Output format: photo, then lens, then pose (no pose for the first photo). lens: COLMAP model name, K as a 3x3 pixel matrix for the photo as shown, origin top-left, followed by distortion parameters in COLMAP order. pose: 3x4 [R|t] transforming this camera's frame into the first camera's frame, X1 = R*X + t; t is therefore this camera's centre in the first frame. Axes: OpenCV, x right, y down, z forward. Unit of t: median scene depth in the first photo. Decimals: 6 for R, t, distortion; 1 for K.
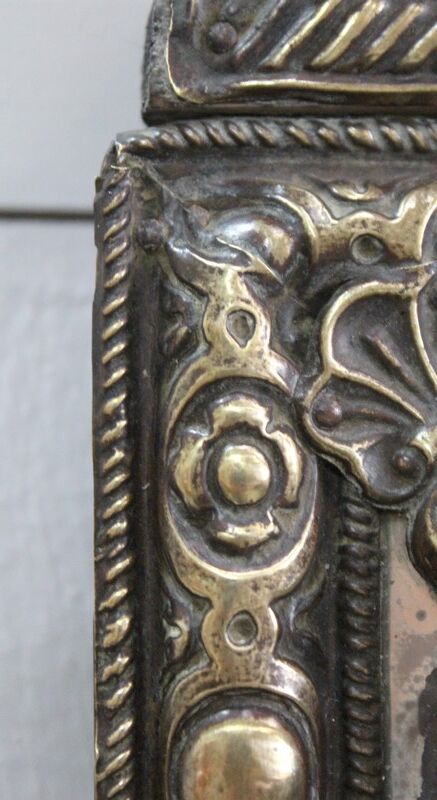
lens RADIAL K [[2144.1, 0, 218.5], [0, 2144.1, 400.0], [0, 0, 1]] dist [0.060261, 0.251919]
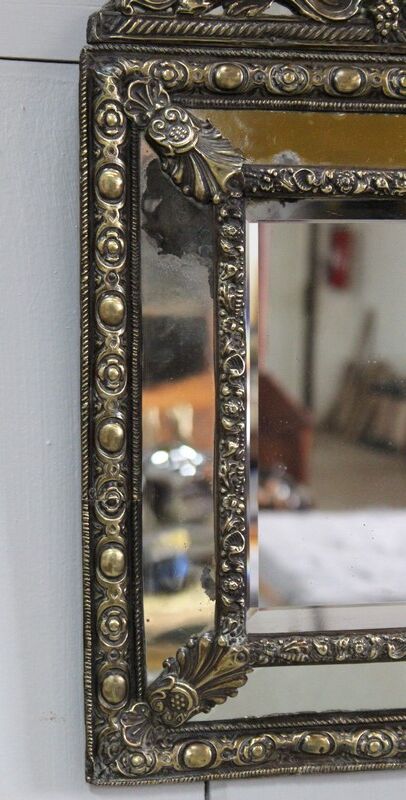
lens RADIAL K [[1906.5, 0, 203.0], [0, 1906.5, 400.0], [0, 0, 1]] dist [0.039529, 0.369857]
pose [[0.989032, 0.005102, 0.147613, -0.408140], [-0.021528, 0.993709, 0.109902, 0.180910], [-0.146124, -0.111874, 0.982920, -3.265371]]
